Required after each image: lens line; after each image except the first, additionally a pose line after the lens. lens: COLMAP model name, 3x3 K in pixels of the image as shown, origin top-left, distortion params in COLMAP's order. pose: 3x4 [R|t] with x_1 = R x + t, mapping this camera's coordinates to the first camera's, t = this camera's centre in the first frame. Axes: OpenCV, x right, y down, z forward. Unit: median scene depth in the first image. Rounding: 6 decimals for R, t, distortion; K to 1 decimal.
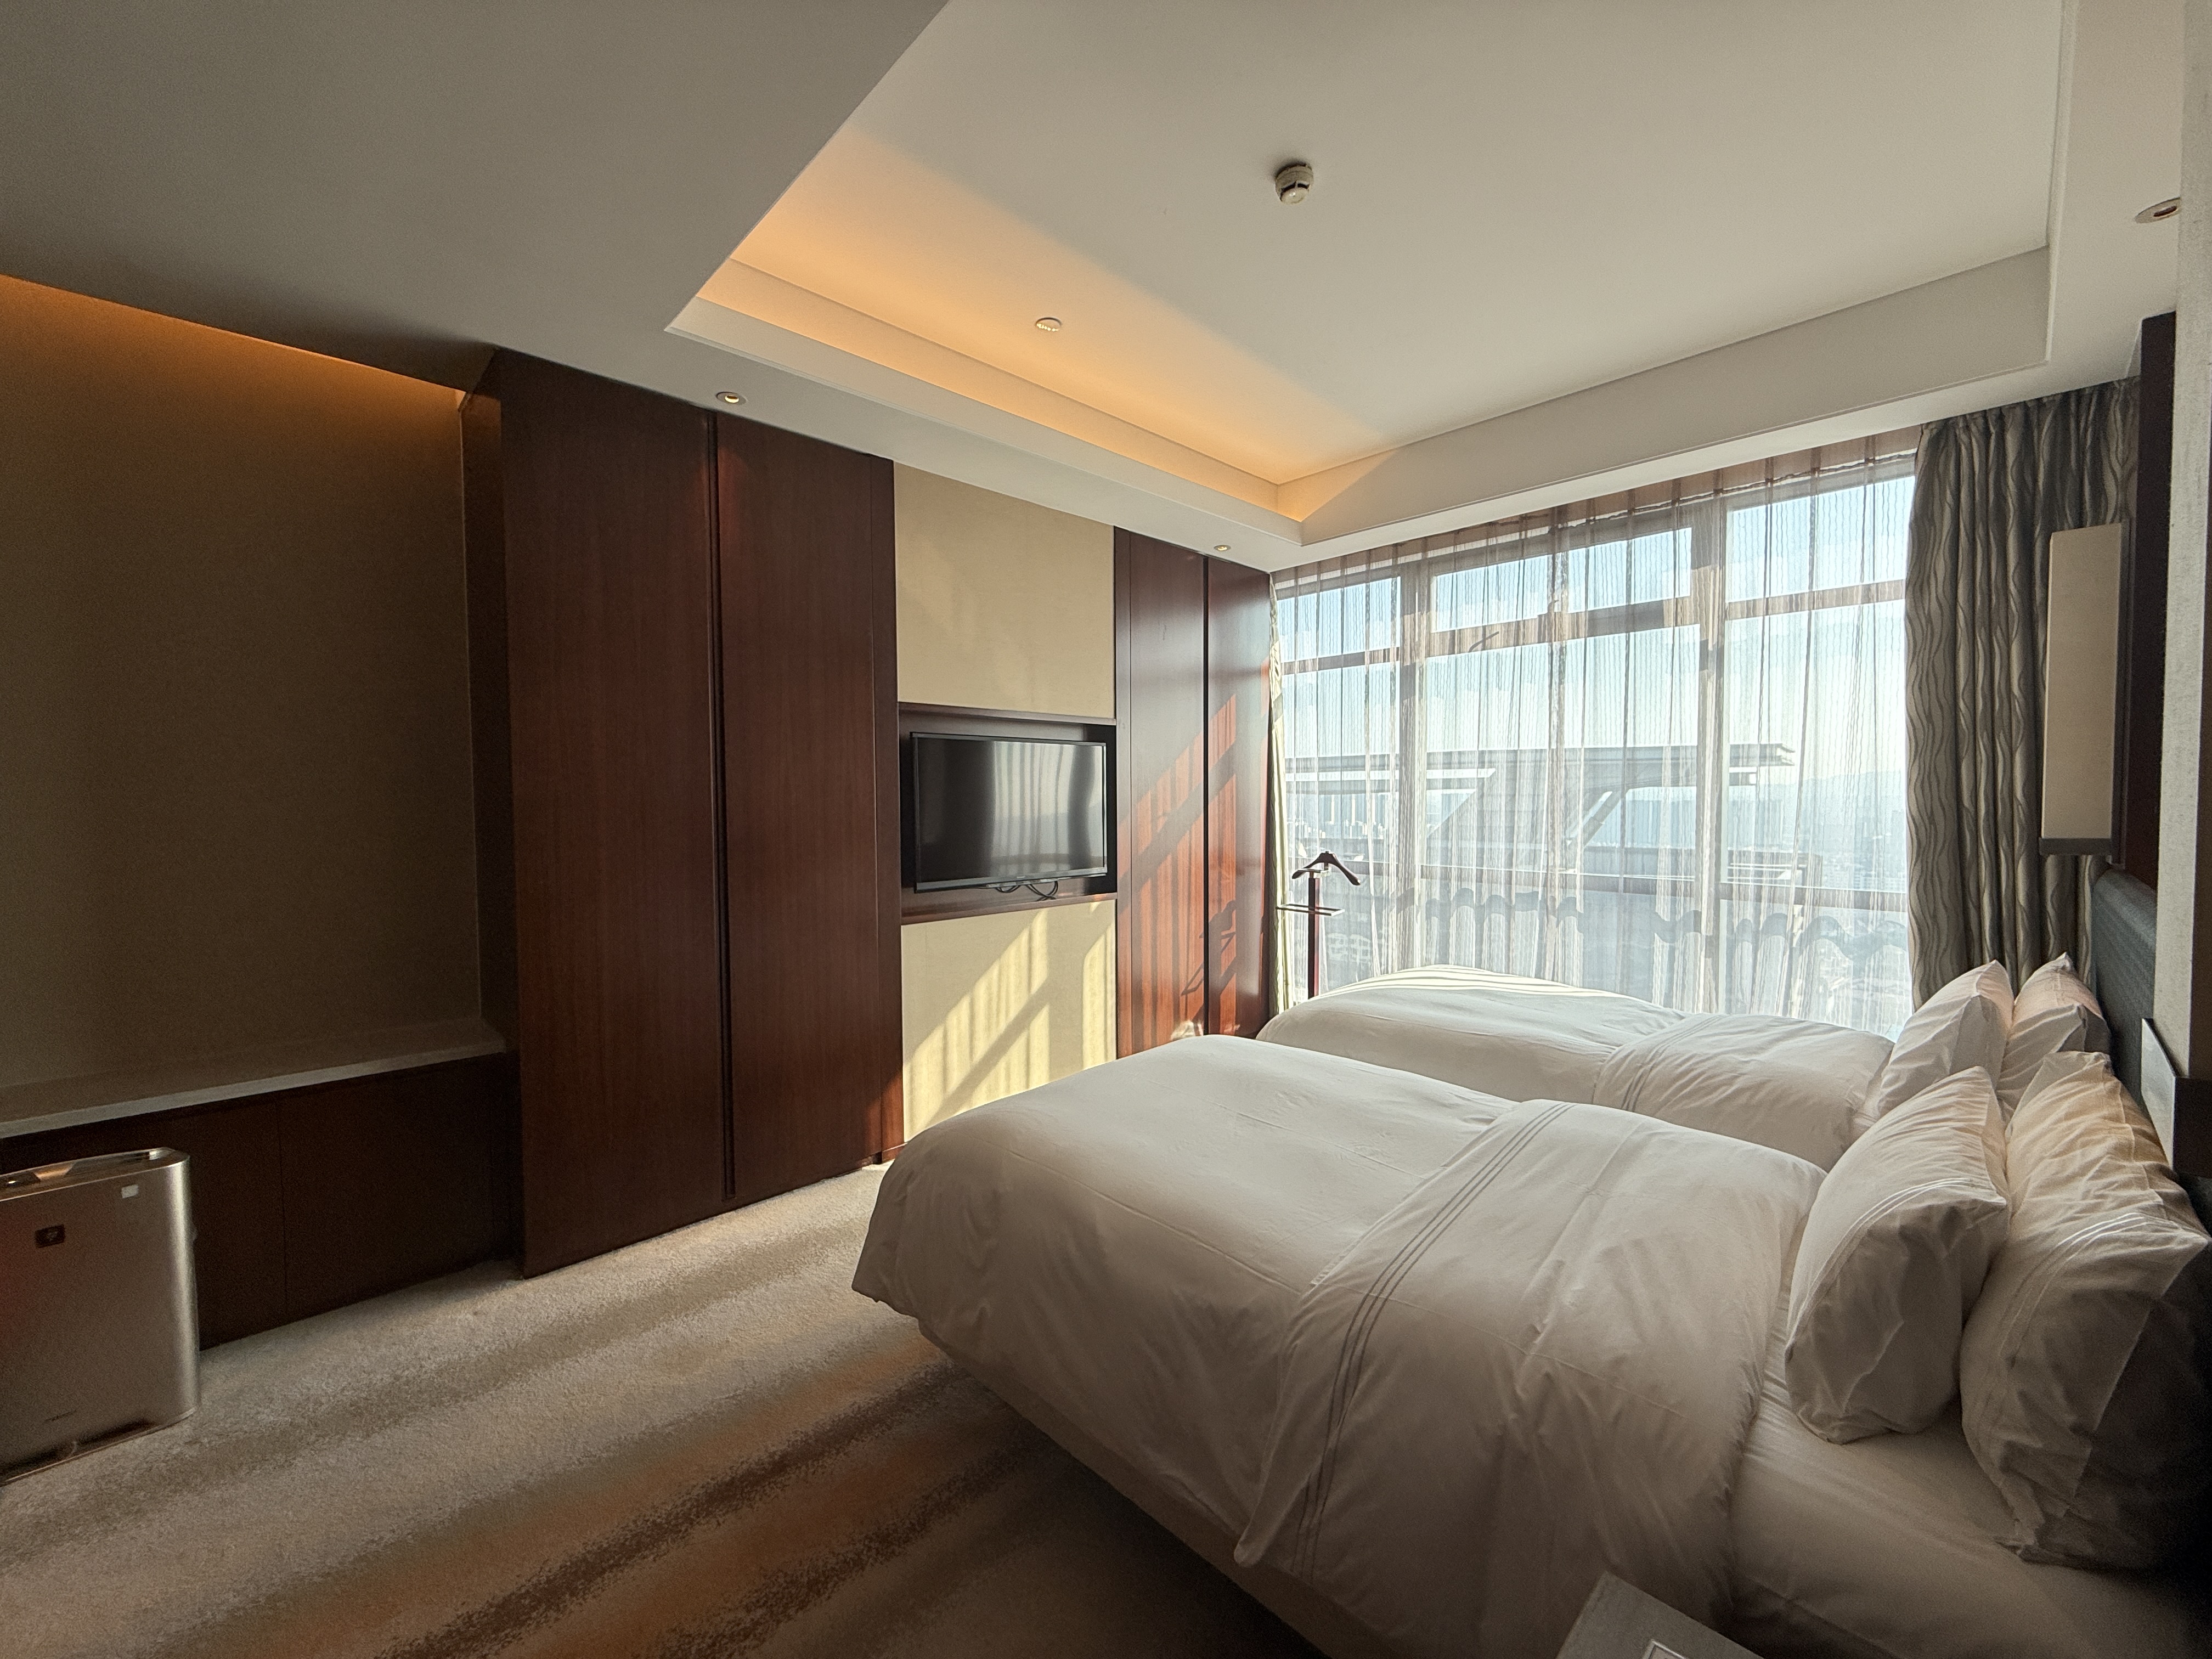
lens RADIAL K [[880.6, 0, 1092.7], [0, 880.6, 821.7], [0, 0, 1]] dist [0.009773, 0.000286]
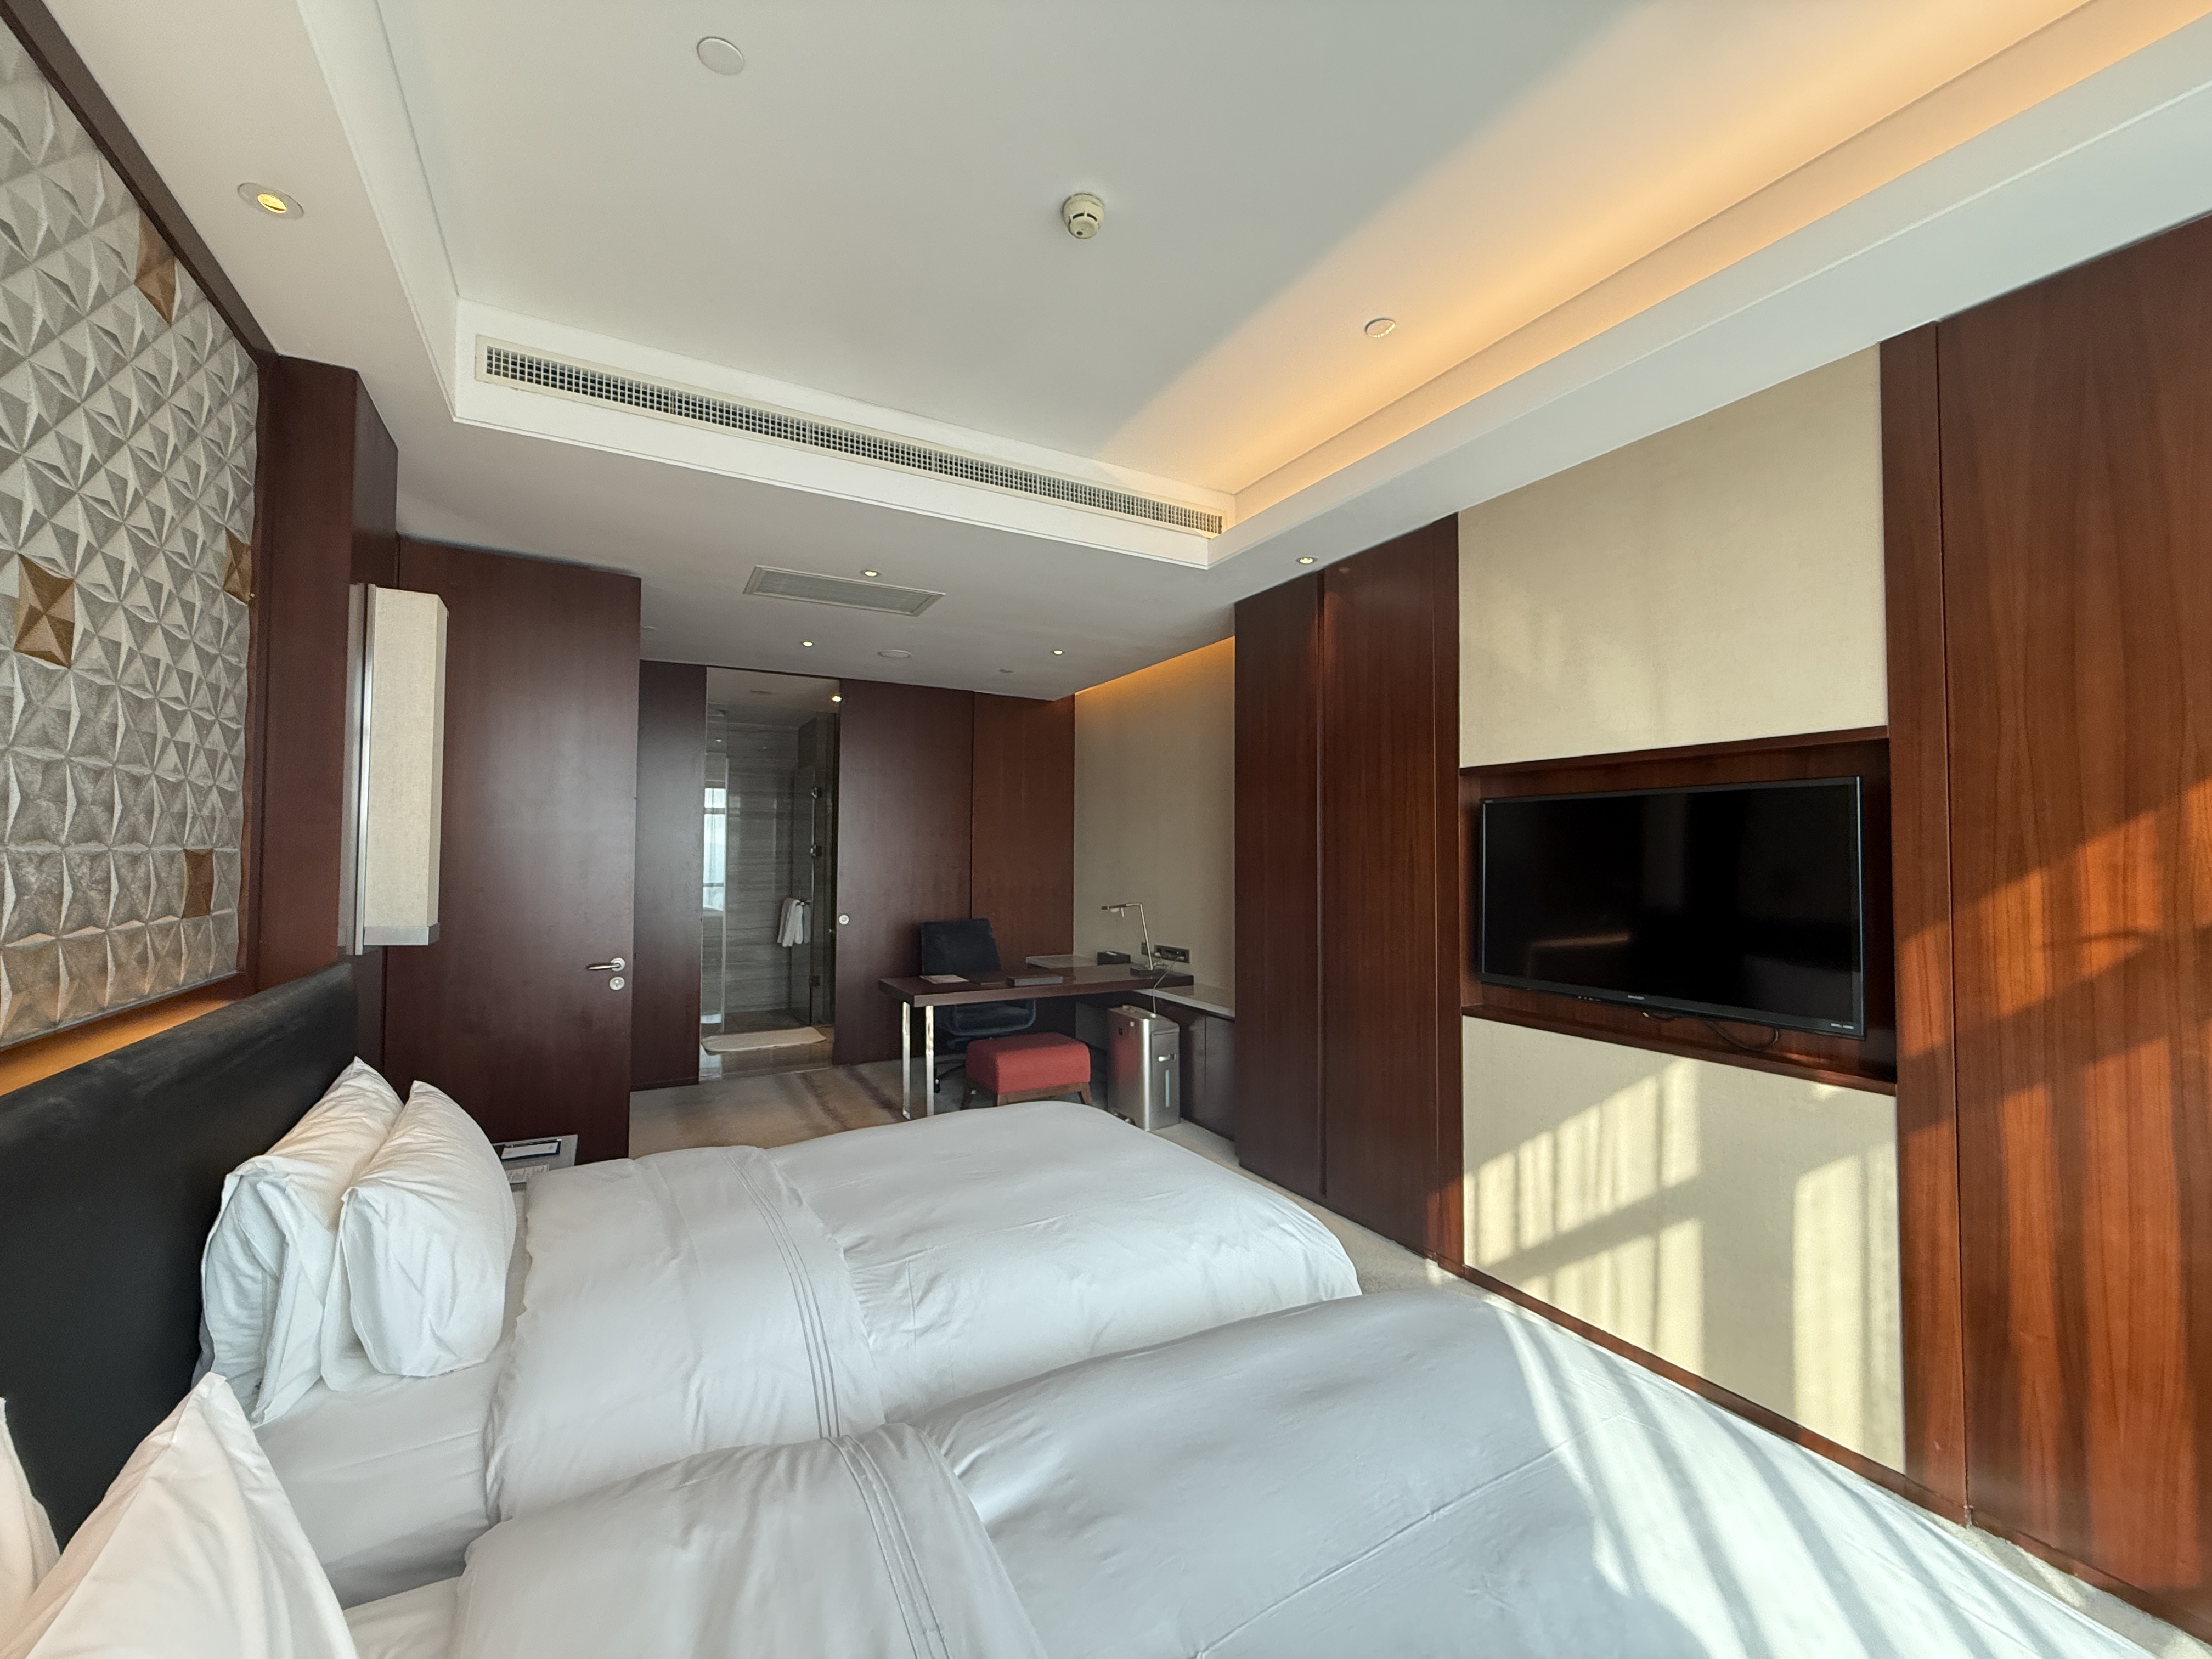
lens RADIAL K [[880.6, 0, 1106.2], [0, 880.6, 815.6], [0, 0, 1]] dist [0.009773, 0.000286]
pose [[-0.241031, -0.037861, -0.969779, 0.697673], [-0.027867, 0.999097, -0.032080, -0.042660], [0.970117, 0.019292, -0.241868, 0.800040]]
